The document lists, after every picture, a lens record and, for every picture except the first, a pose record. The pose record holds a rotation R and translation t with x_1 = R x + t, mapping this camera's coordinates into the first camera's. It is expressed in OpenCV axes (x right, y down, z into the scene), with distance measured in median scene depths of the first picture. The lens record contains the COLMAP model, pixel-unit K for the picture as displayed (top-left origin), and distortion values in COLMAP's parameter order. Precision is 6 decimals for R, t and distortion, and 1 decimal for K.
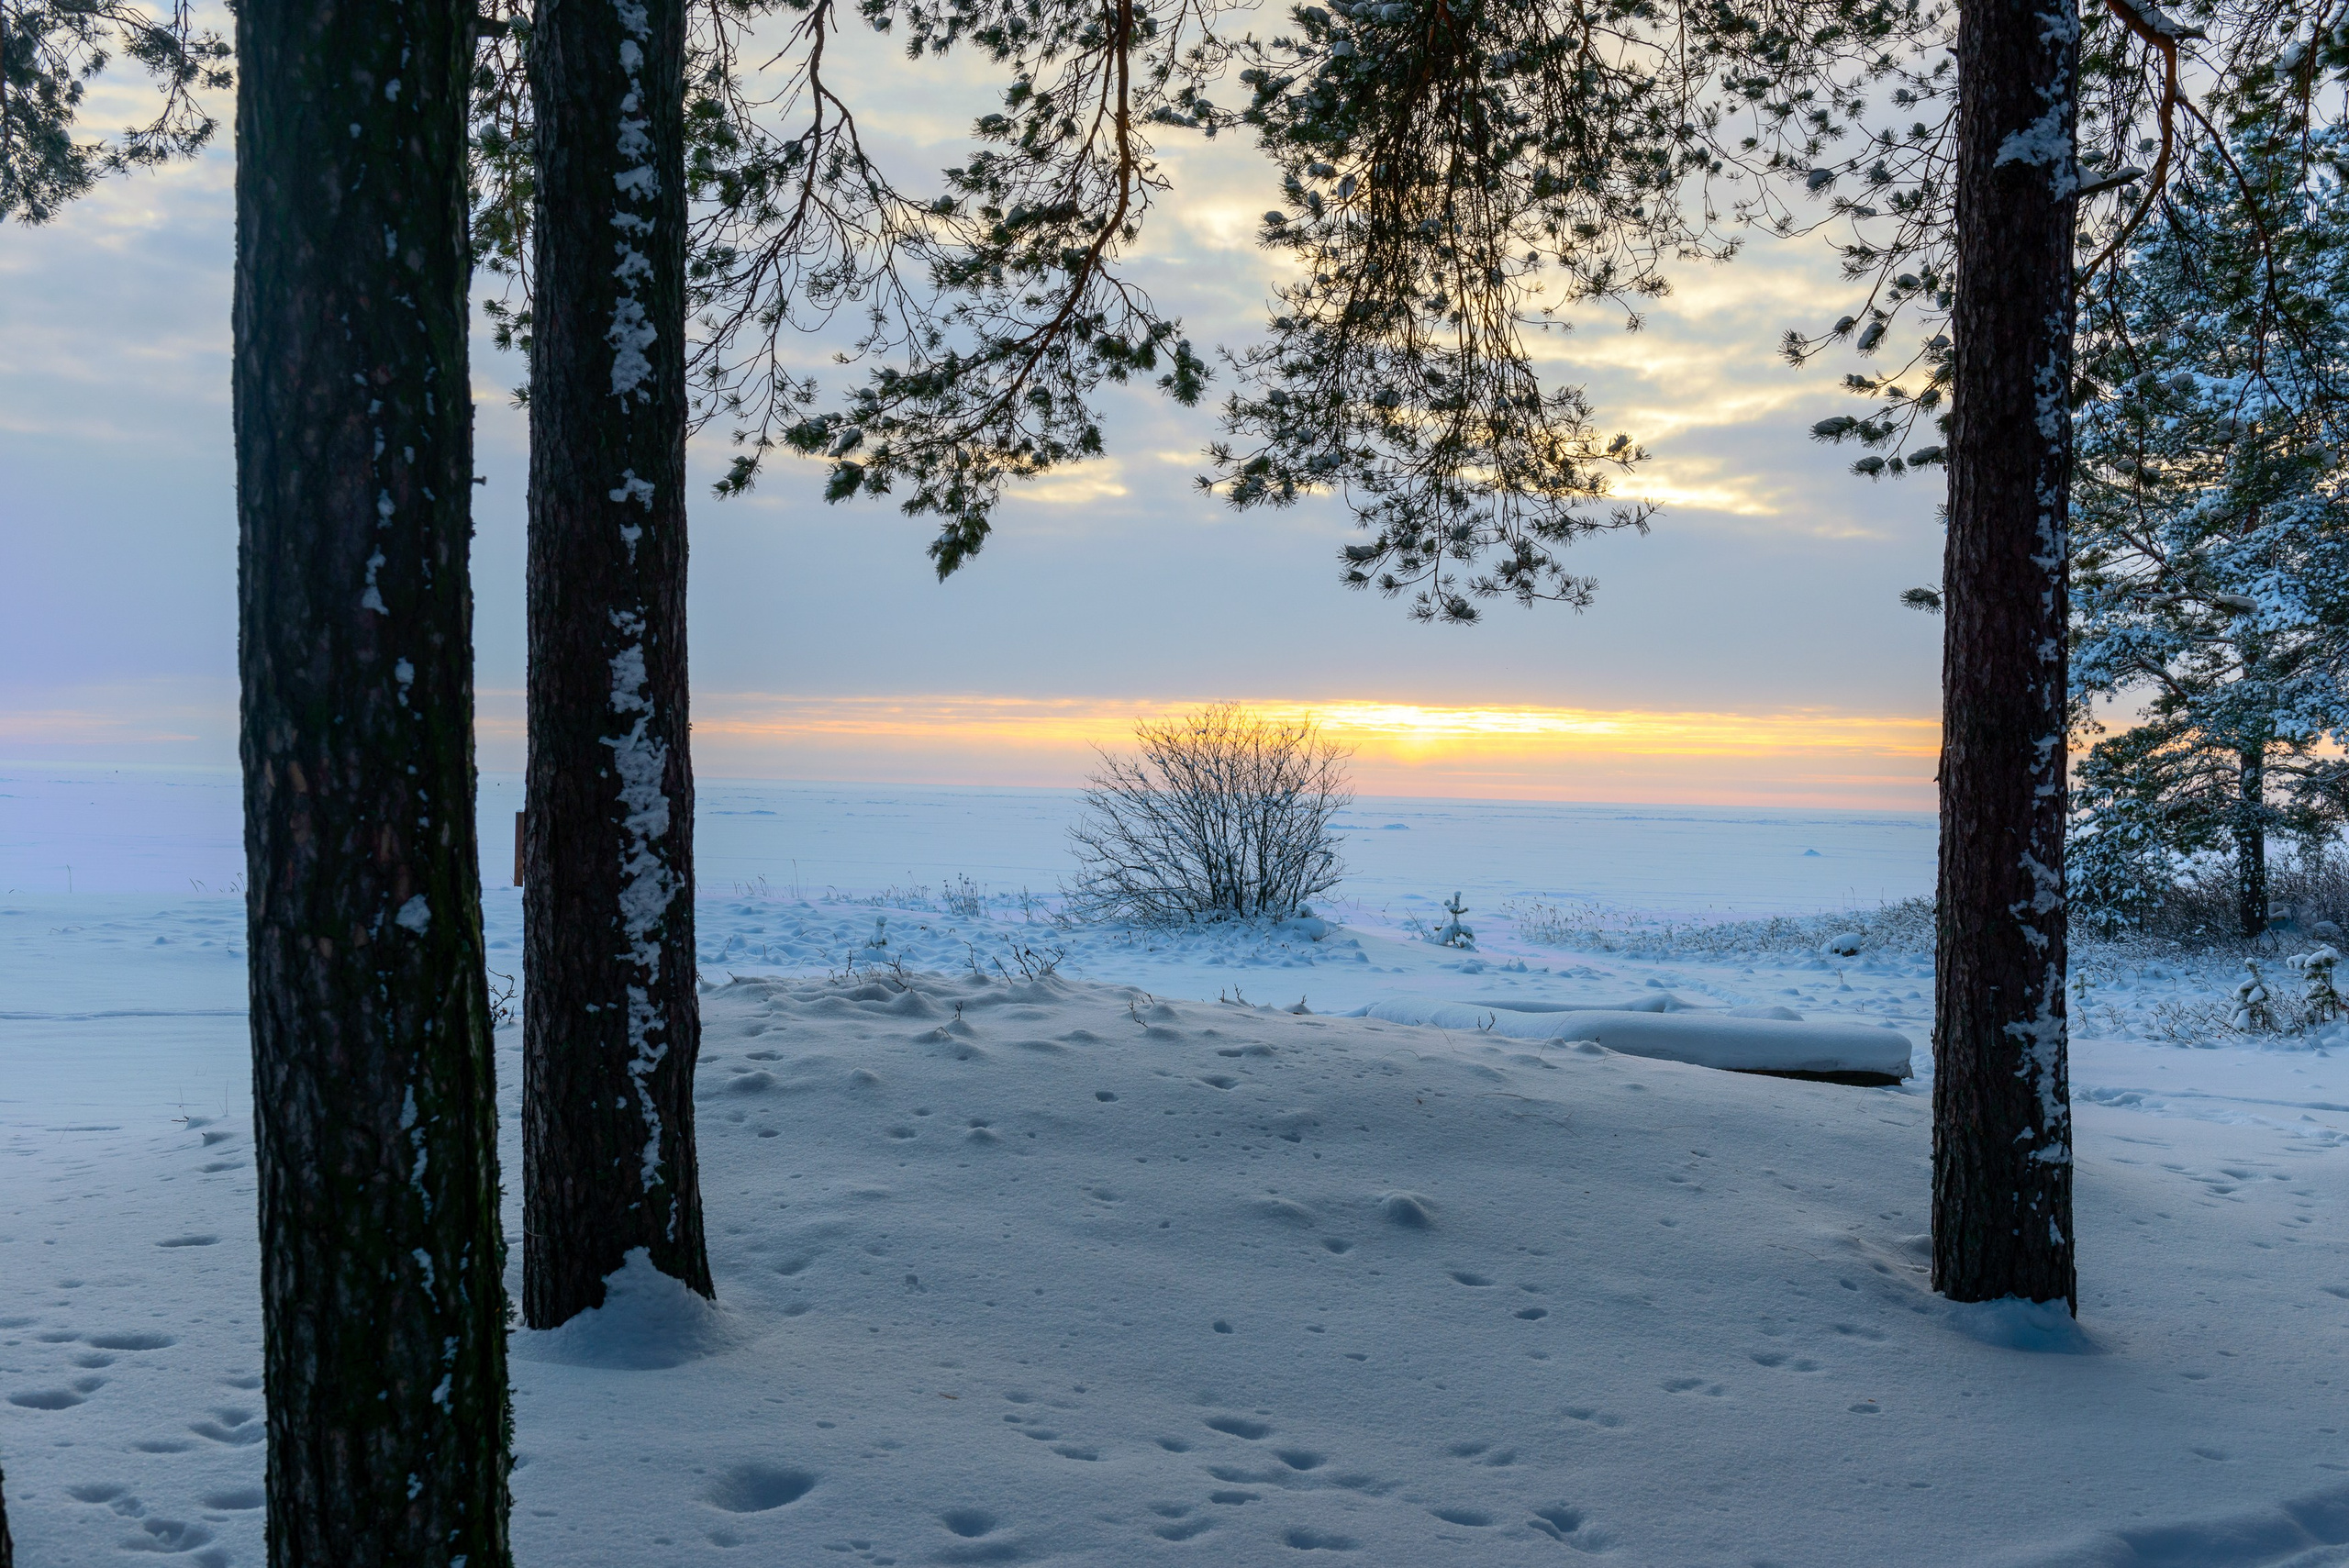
lens RADIAL K [[2542.5, 0, 1181.2], [0, 2542.5, 789.7], [0, 0, 1]] dist [-0.006857, 0.000000]
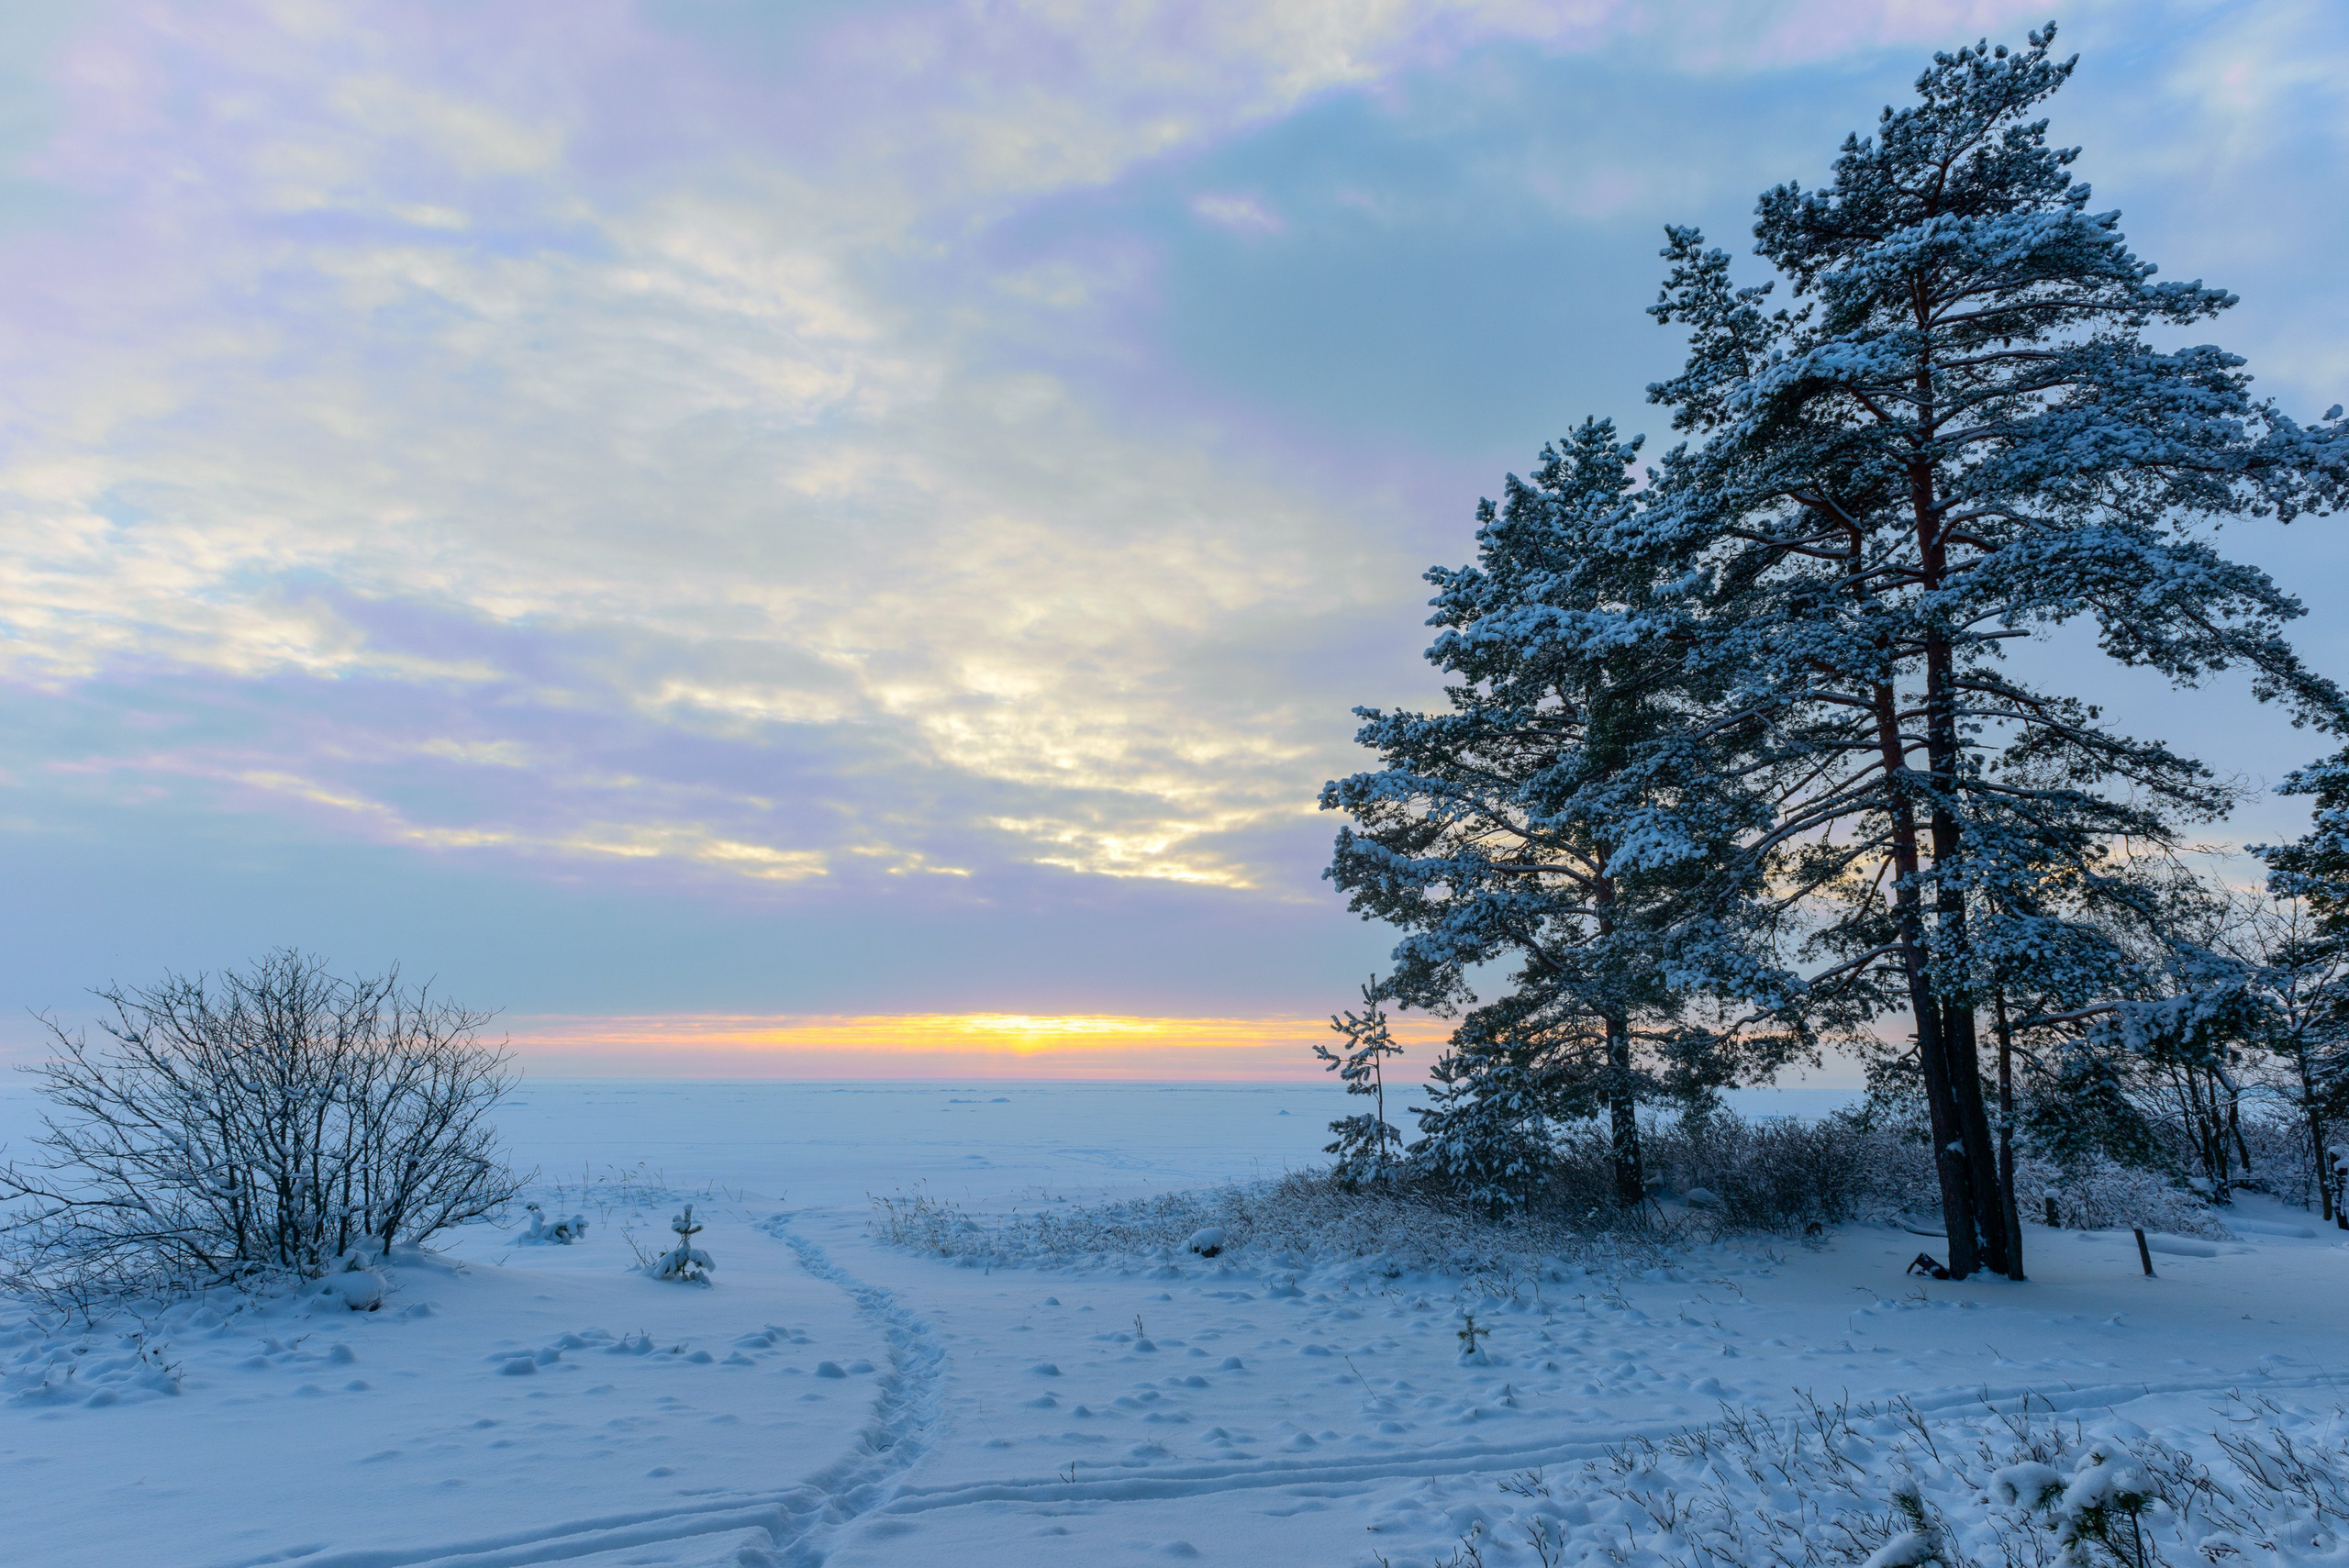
lens RADIAL K [[1613.7, 0, 1162.1], [0, 1613.7, 786.5], [0, 0, 1]] dist [0.046482, 0.000485]
pose [[0.986891, 0.008668, 0.161154, 0.137853], [0.019731, 0.984585, -0.173790, 0.003158], [-0.160177, 0.174691, 0.971507, 0.386849]]
